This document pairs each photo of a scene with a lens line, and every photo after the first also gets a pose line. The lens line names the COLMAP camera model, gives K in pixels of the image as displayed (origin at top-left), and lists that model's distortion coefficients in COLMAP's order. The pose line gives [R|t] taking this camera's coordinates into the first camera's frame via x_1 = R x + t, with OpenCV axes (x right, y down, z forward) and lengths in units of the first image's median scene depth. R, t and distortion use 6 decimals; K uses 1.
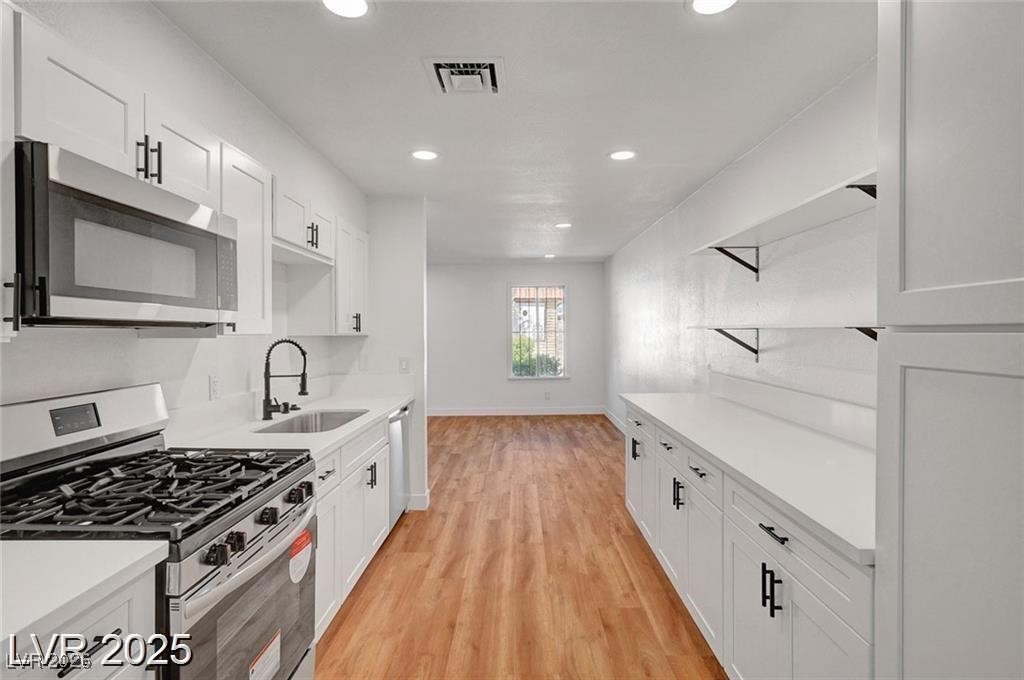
lens RADIAL K [[500.1, 0, 511.0], [0, 500.1, 337.8], [0, 0, 1]] dist [0.001183, 0.000197]
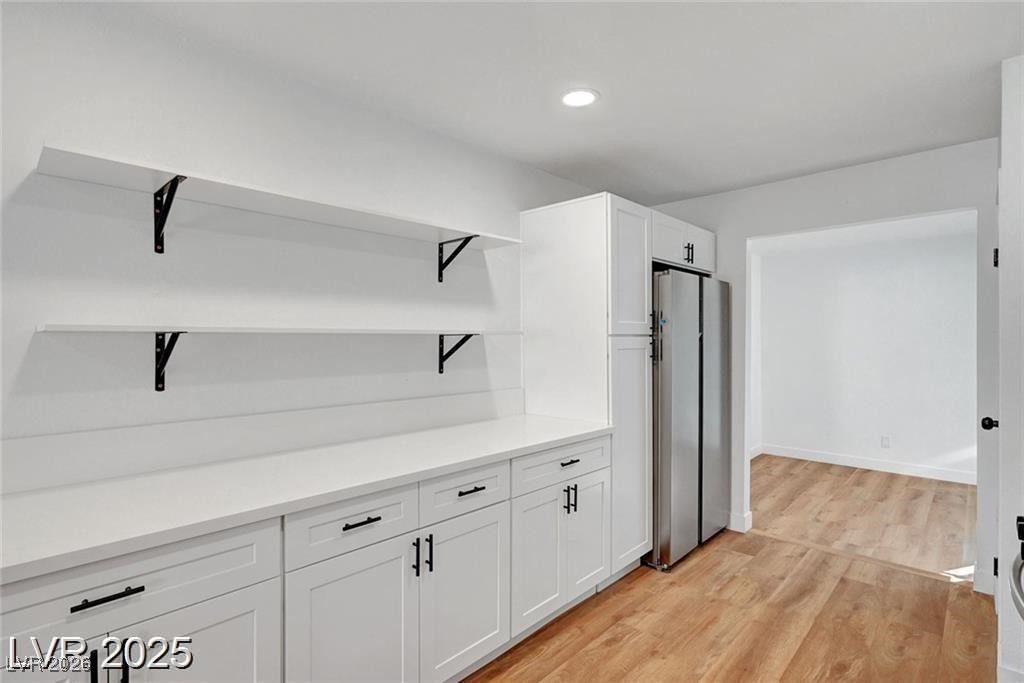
lens RADIAL K [[500.0, 0, 515.1], [0, 500.0, 340.9], [0, 0, 1]] dist [-0.000122, -0.000188]
pose [[-0.739807, 0.002797, 0.672814, -0.207824], [0.014230, 0.999833, 0.011491, -0.008981], [-0.672669, 0.018075, -0.739723, 1.130610]]
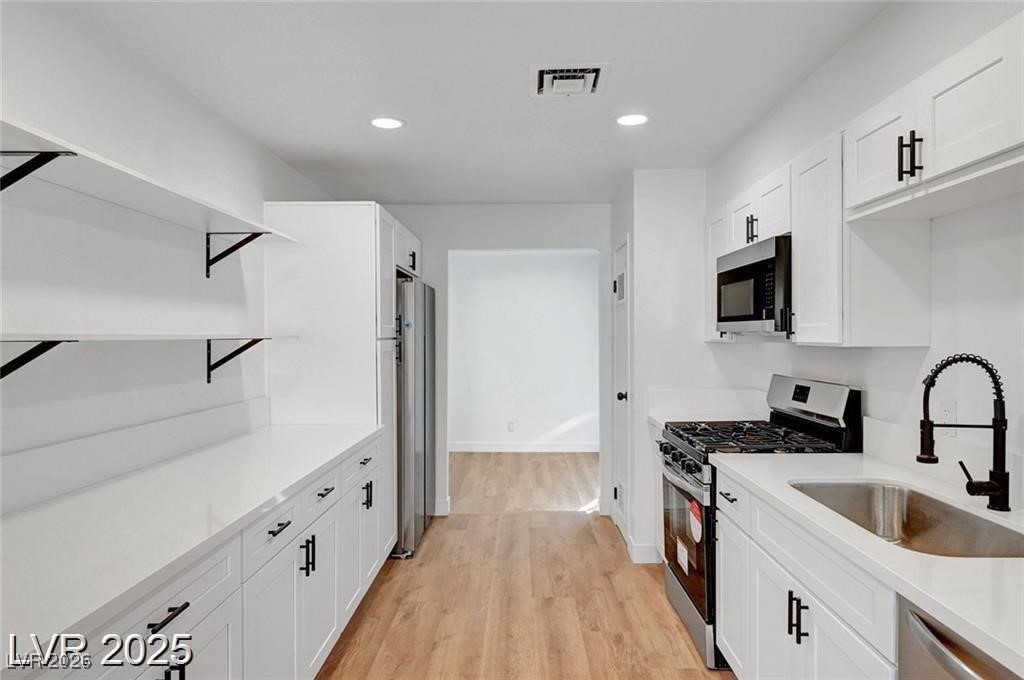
lens RADIAL K [[613.7, 0, 518.1], [0, 613.7, 340.6], [0, 0, 1]] dist [-0.004344, -0.000187]
pose [[-0.999941, 0.005767, -0.009252, 0.016602], [0.005557, 0.999730, 0.022545, -0.027262], [0.009380, 0.022492, -0.999703, 1.501636]]
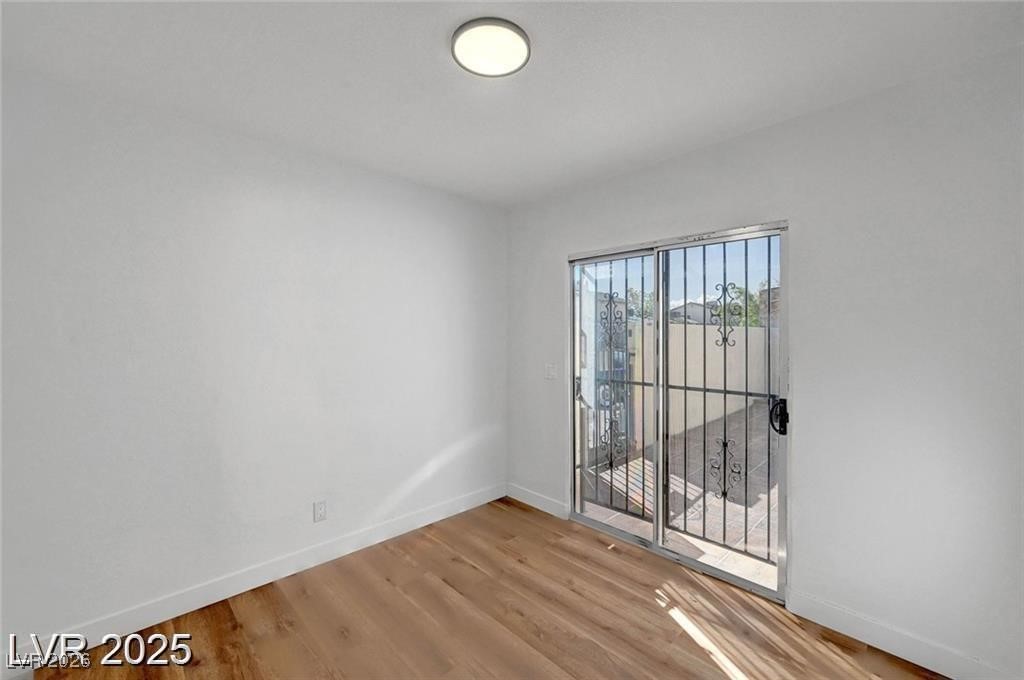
lens RADIAL K [[412.0, 0, 515.1], [0, 412.0, 337.4], [0, 0, 1]] dist [-0.001941, -0.000157]
pose [[-0.705291, 0.008945, -0.708862, 0.341760], [-0.005322, 0.999825, 0.017912, 0.029527], [0.708898, 0.016406, -0.705120, -0.261279]]
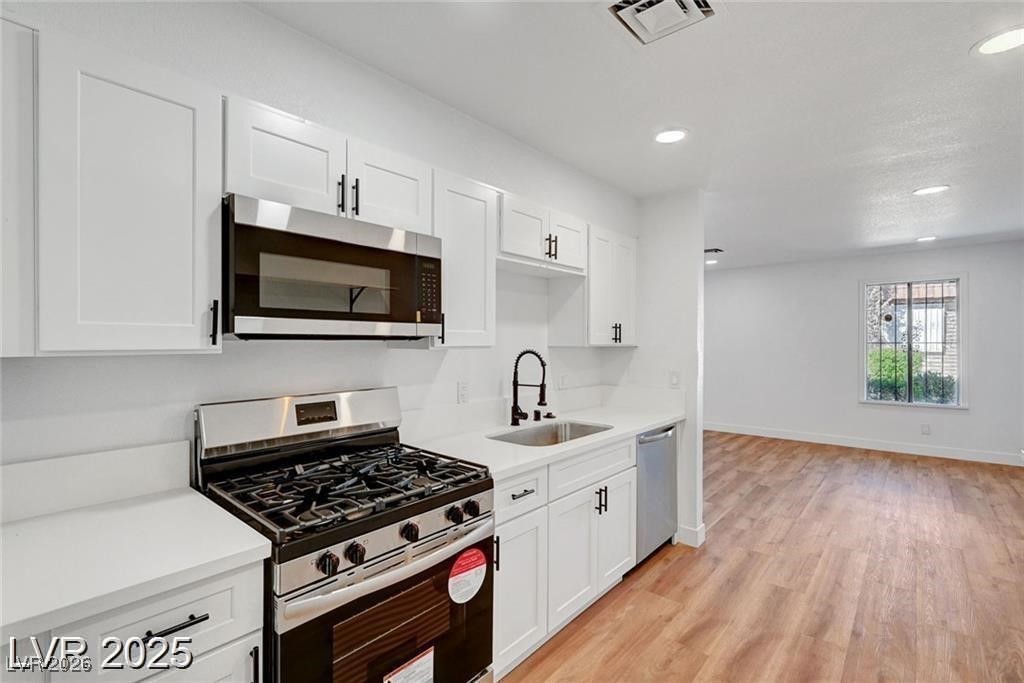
lens RADIAL K [[463.9, 0, 509.7], [0, 463.9, 343.4], [0, 0, 1]] dist [-0.000331, 0.000393]
pose [[0.760448, 0.009583, -0.649328, 0.133461], [-0.012235, 0.999925, 0.000430, -0.010302], [0.649284, 0.007618, 0.760508, 0.220368]]
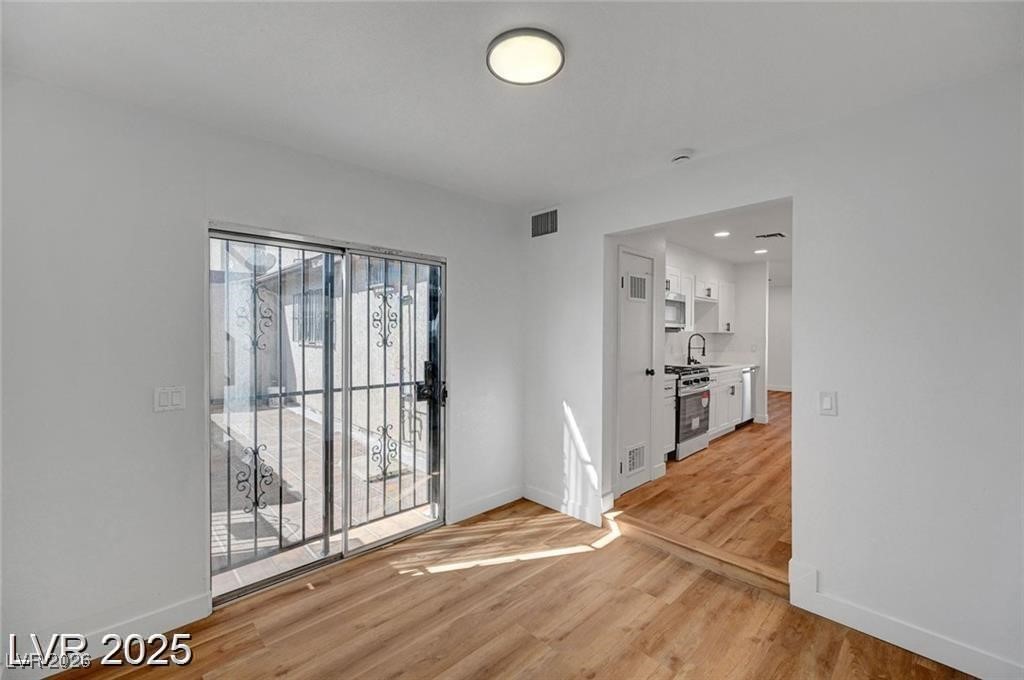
lens RADIAL K [[412.0, 0, 515.1], [0, 412.0, 337.4], [0, 0, 1]] dist [-0.001941, -0.000157]
pose [[0.699785, 0.011259, -0.714265, 0.369986], [-0.015535, 0.999879, 0.000541, 0.032012], [0.714185, 0.010717, 0.699875, -1.043300]]
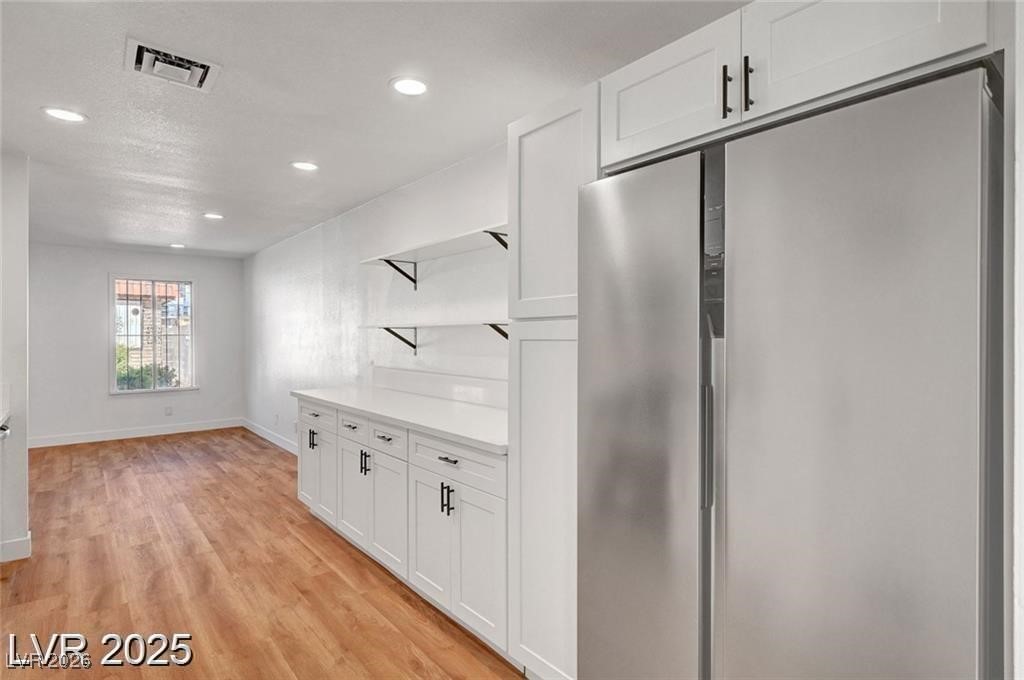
lens RADIAL K [[533.6, 0, 516.5], [0, 533.6, 337.9], [0, 0, 1]] dist [0.000852, -0.000075]
pose [[0.761268, 0.004953, 0.648419, -0.172504], [0.006106, 0.999872, -0.014807, 0.026384], [-0.648409, 0.015231, 0.761140, -0.167865]]
